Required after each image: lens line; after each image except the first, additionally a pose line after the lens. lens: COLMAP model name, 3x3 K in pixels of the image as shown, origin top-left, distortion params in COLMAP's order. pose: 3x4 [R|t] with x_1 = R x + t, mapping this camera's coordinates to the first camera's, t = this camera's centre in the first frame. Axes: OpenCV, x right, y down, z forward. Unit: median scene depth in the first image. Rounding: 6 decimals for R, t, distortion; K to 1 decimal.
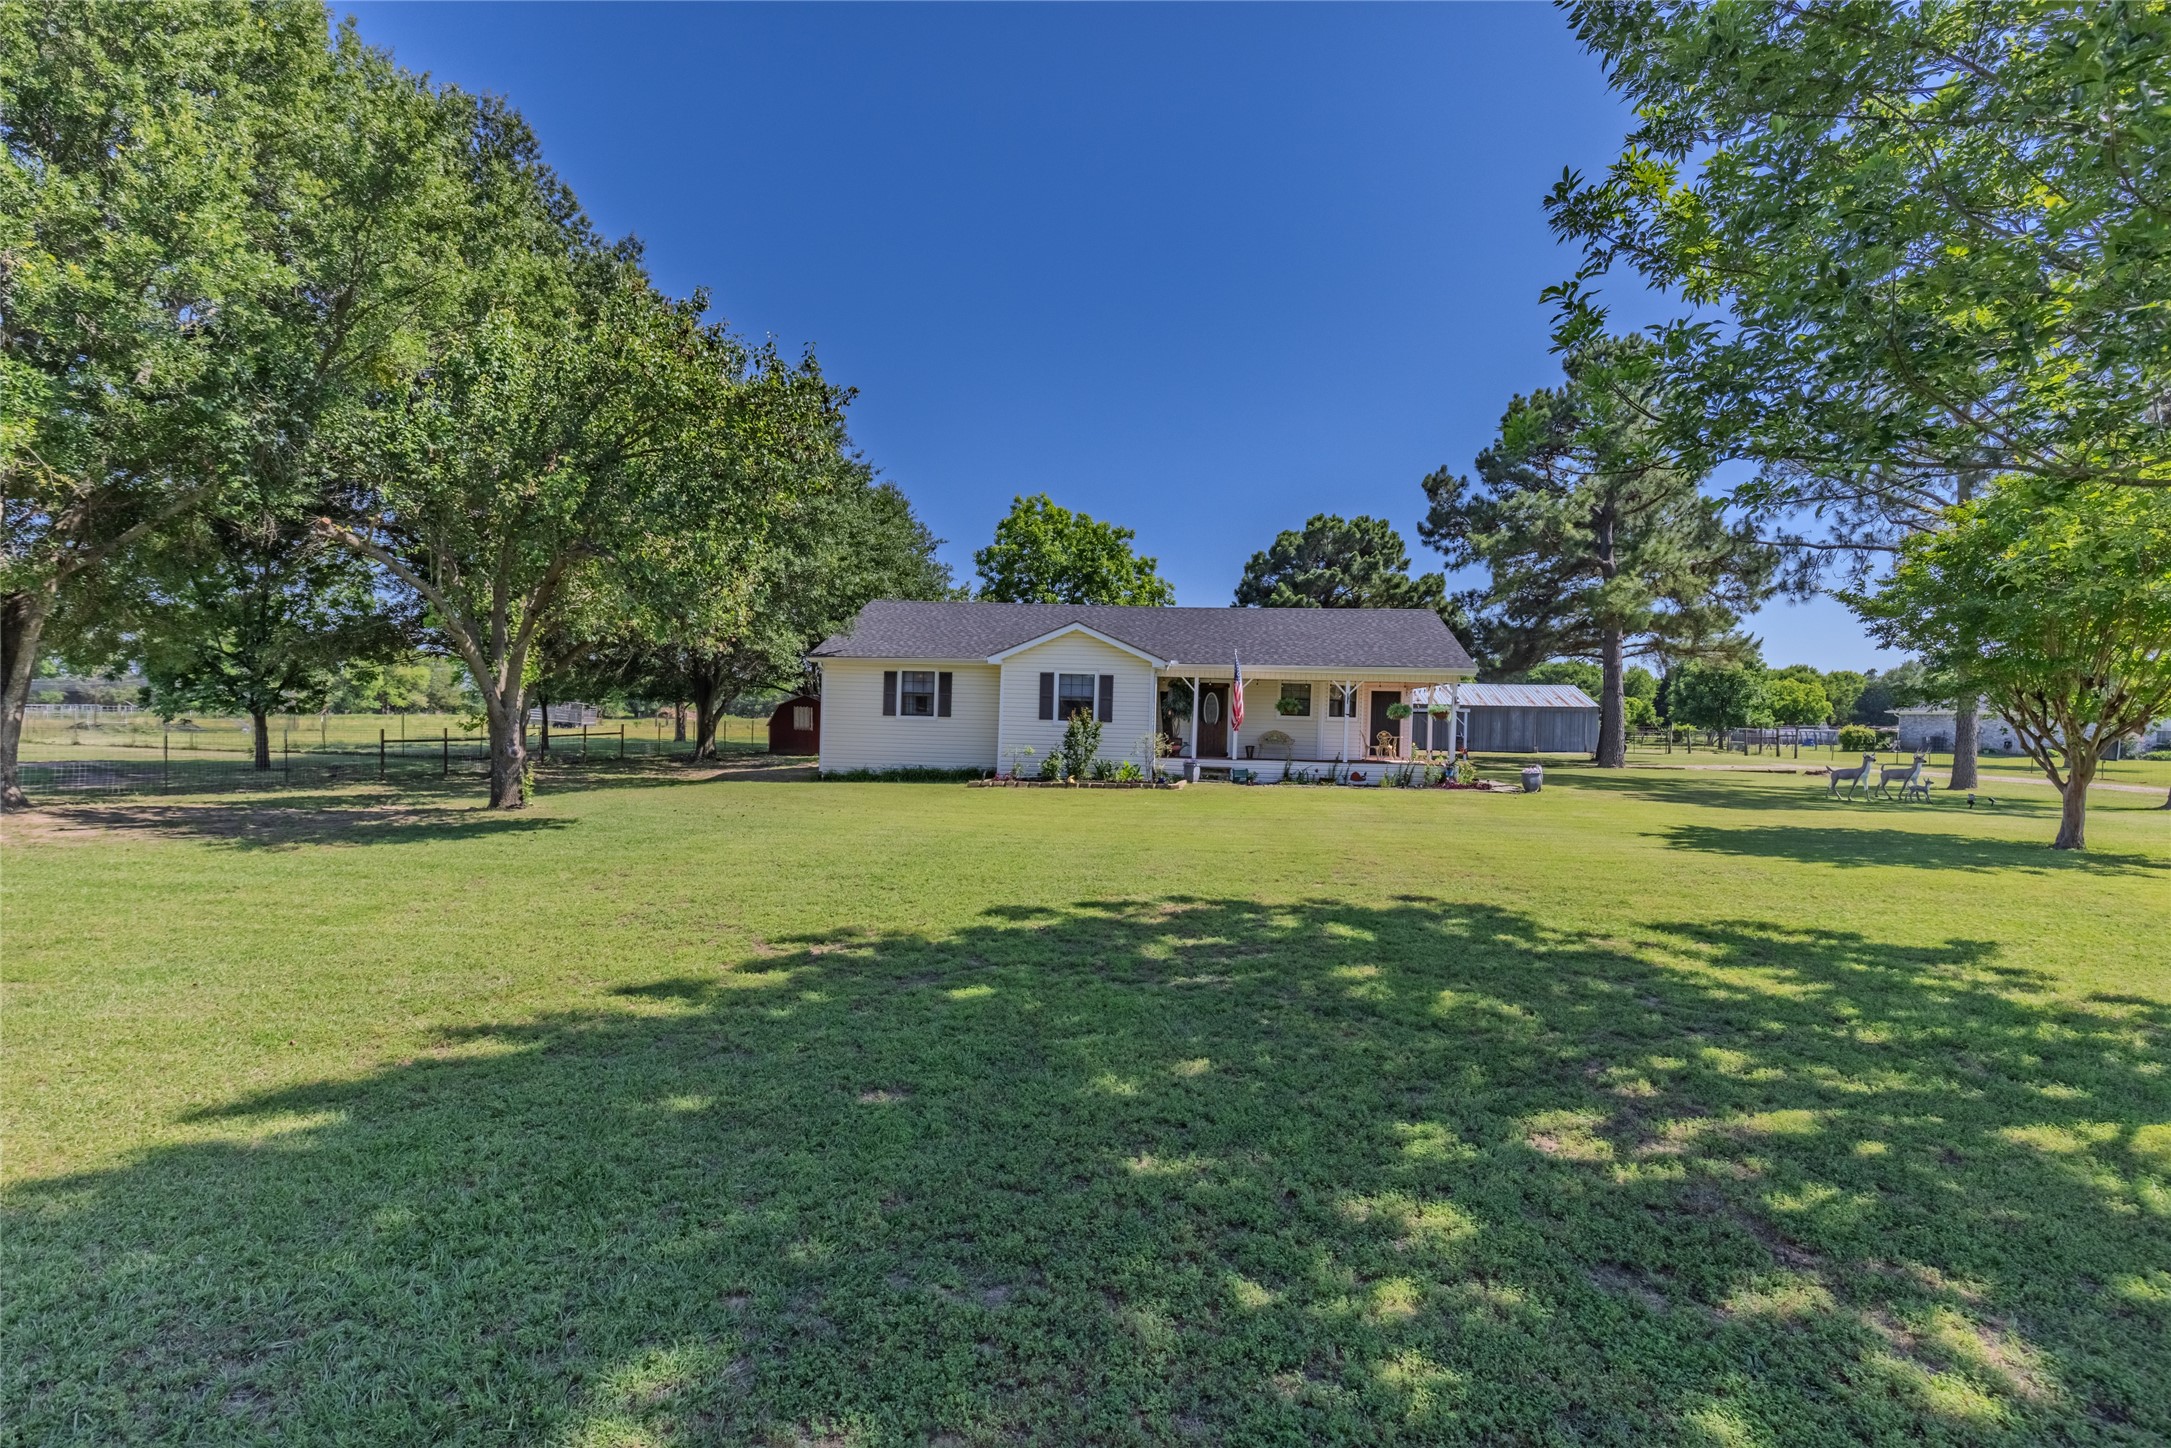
lens RADIAL K [[982.8, 0, 1072.7], [0, 982.8, 721.8], [0, 0, 1]] dist [-0.001147, -0.000361]
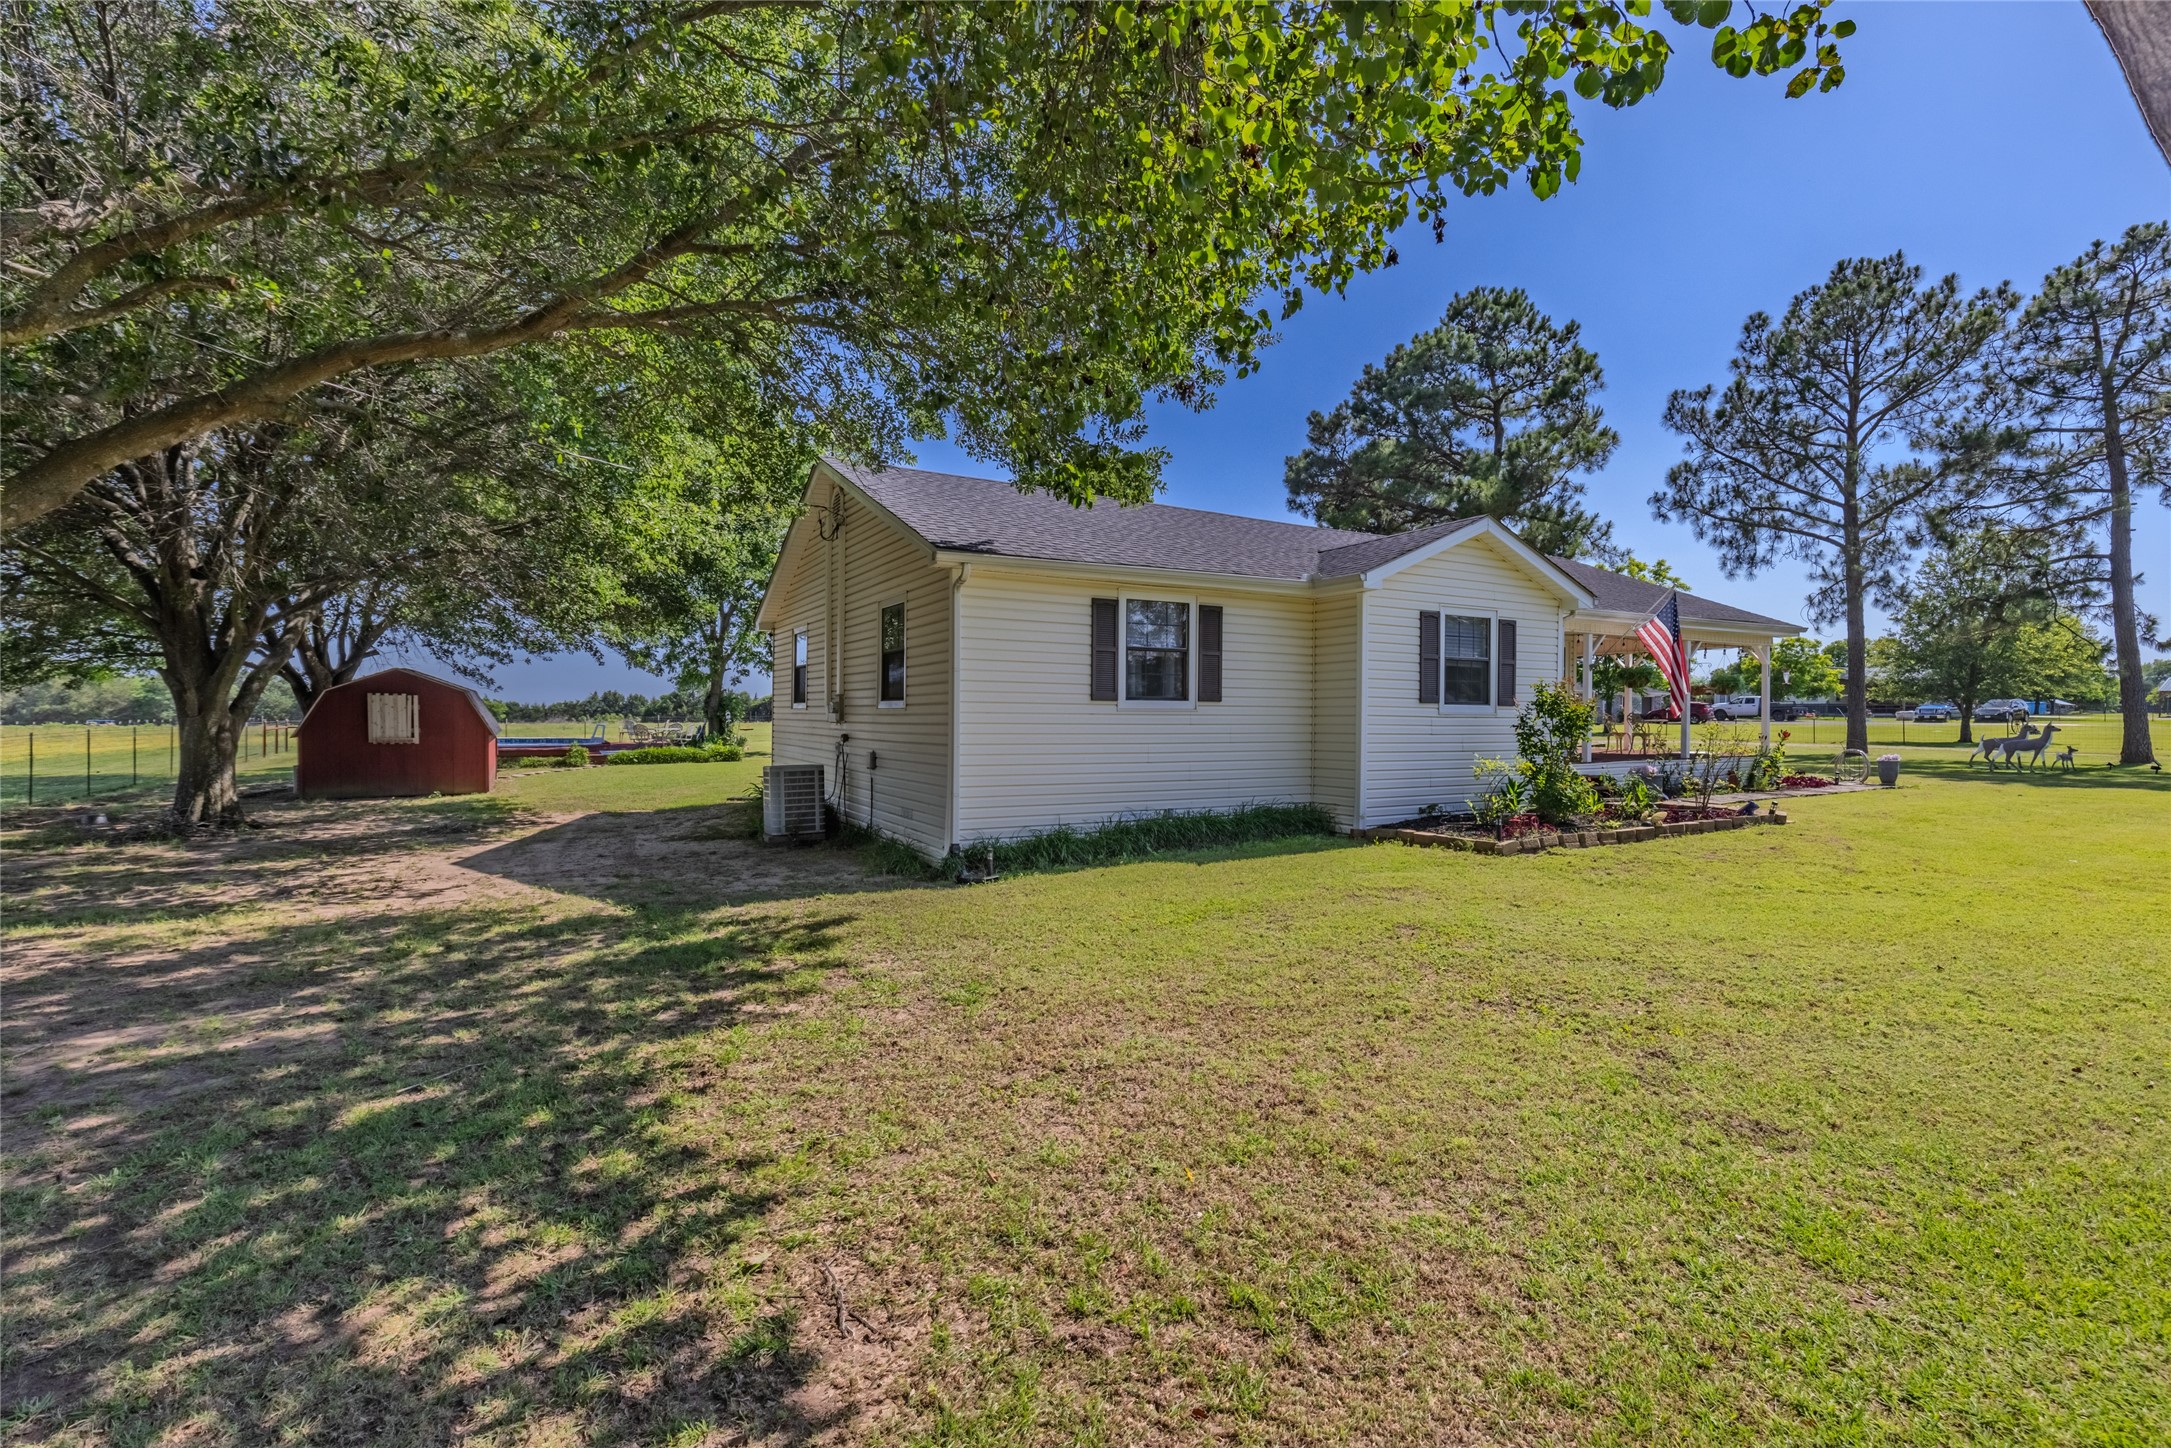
lens RADIAL K [[982.8, 0, 1084.9], [0, 982.8, 728.3], [0, 0, 1]] dist [-0.001147, -0.000361]
pose [[0.811233, -0.033008, 0.583790, -0.431789], [0.020608, 0.999399, 0.027869, -0.006997], [-0.584359, -0.010577, 0.811426, 0.645335]]
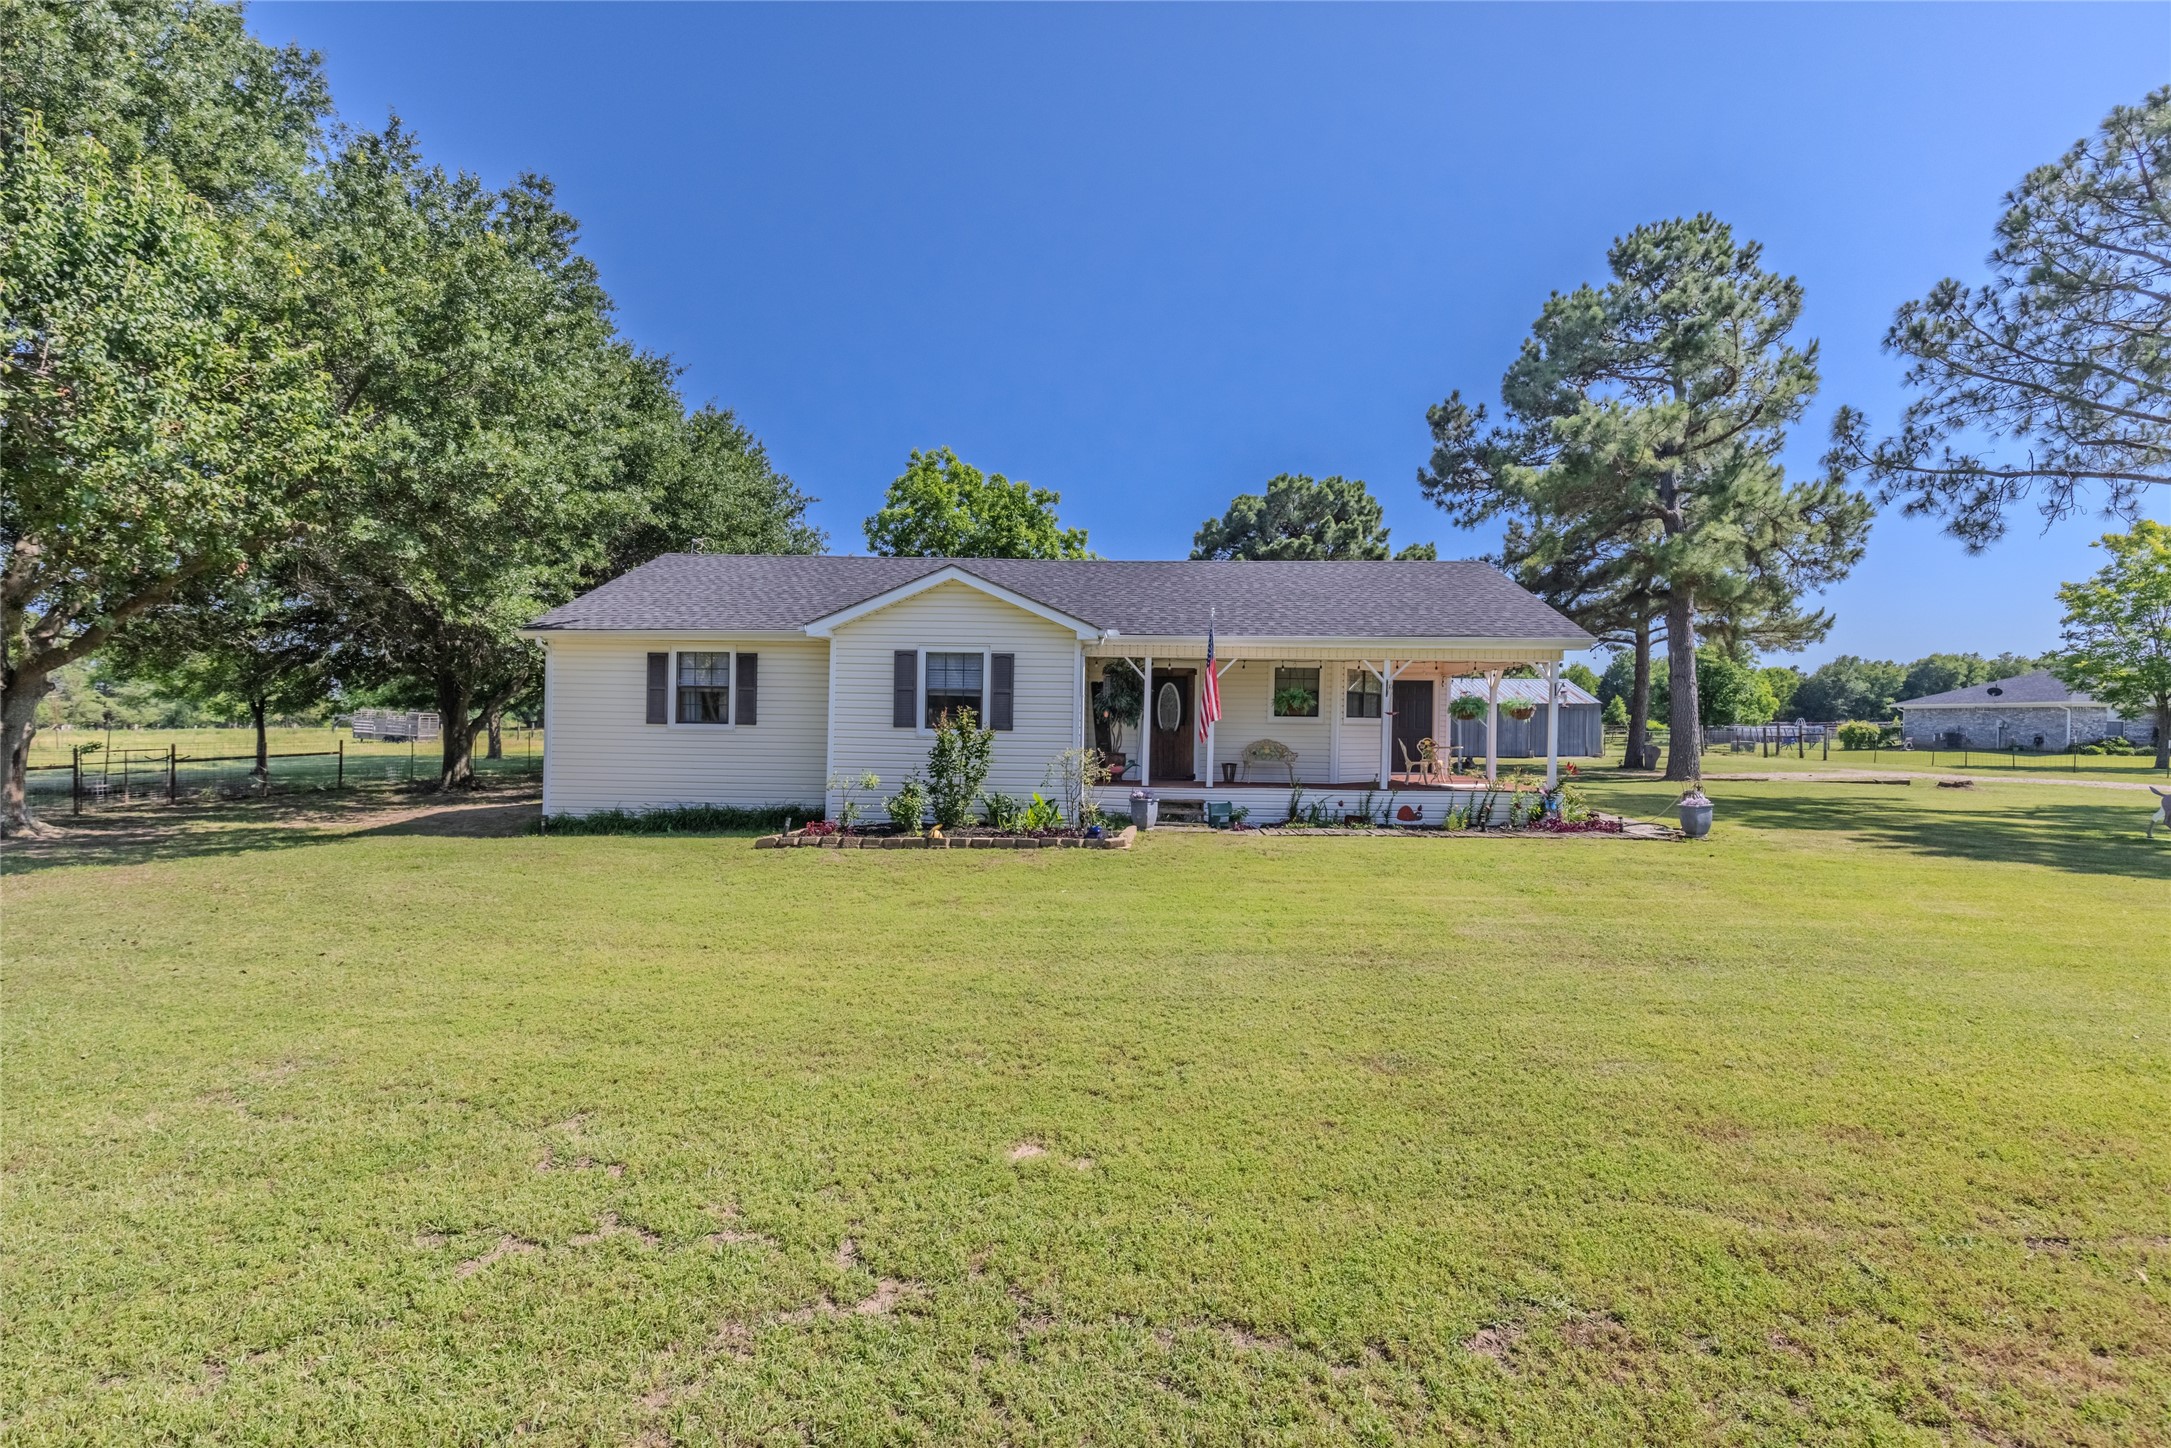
lens RADIAL K [[982.8, 0, 1072.5], [0, 982.8, 718.3], [0, 0, 1]] dist [-0.001147, -0.000361]
pose [[0.997777, -0.011479, 0.065650, 0.034064], [0.012023, 0.999897, -0.007899, -0.001912], [-0.065552, 0.008671, 0.997811, 0.355985]]
